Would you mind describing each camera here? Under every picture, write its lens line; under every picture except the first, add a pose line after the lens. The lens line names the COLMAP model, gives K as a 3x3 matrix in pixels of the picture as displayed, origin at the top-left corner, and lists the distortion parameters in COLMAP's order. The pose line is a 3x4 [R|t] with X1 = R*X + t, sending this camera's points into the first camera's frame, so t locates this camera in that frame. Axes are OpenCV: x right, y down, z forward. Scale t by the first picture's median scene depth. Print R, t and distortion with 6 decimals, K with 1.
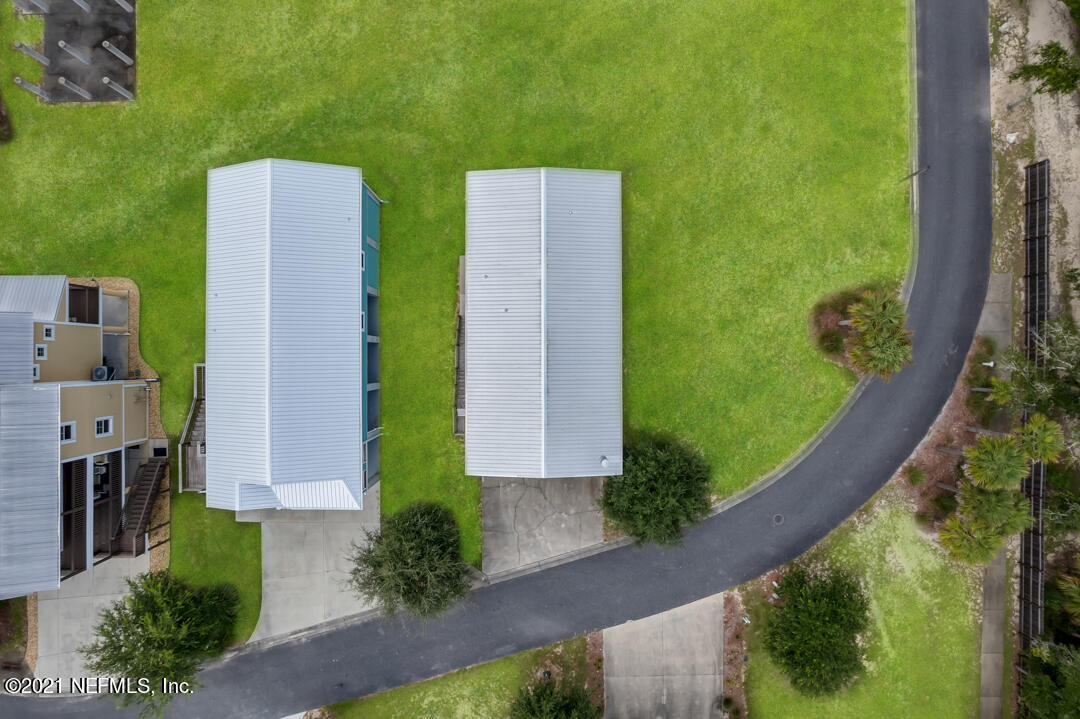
lens RADIAL K [[692.1, 0, 535.2], [0, 692.1, 358.0], [0, 0, 1]] dist [-0.075439, 0.070953]
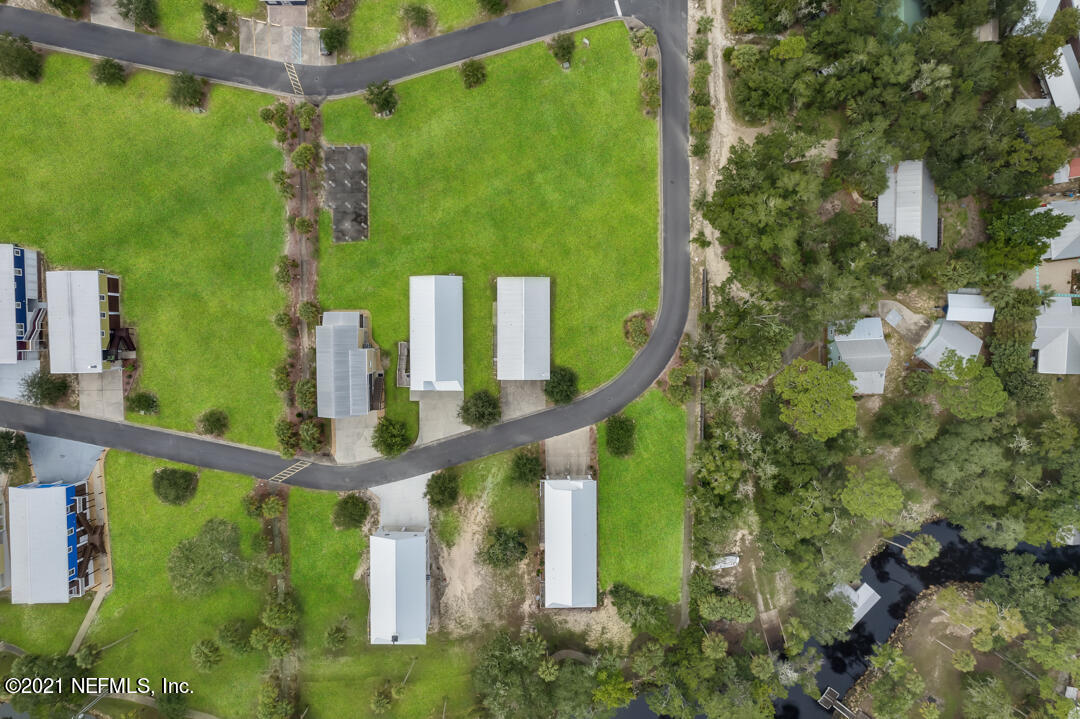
lens RADIAL K [[692.1, 0, 535.2], [0, 692.1, 358.0], [0, 0, 1]] dist [-0.075439, 0.070953]
pose [[0.999962, 0.001221, 0.008643, 0.033800], [-0.001341, 0.999902, 0.013909, 0.032516], [-0.008625, -0.013920, 0.999866, -1.758091]]
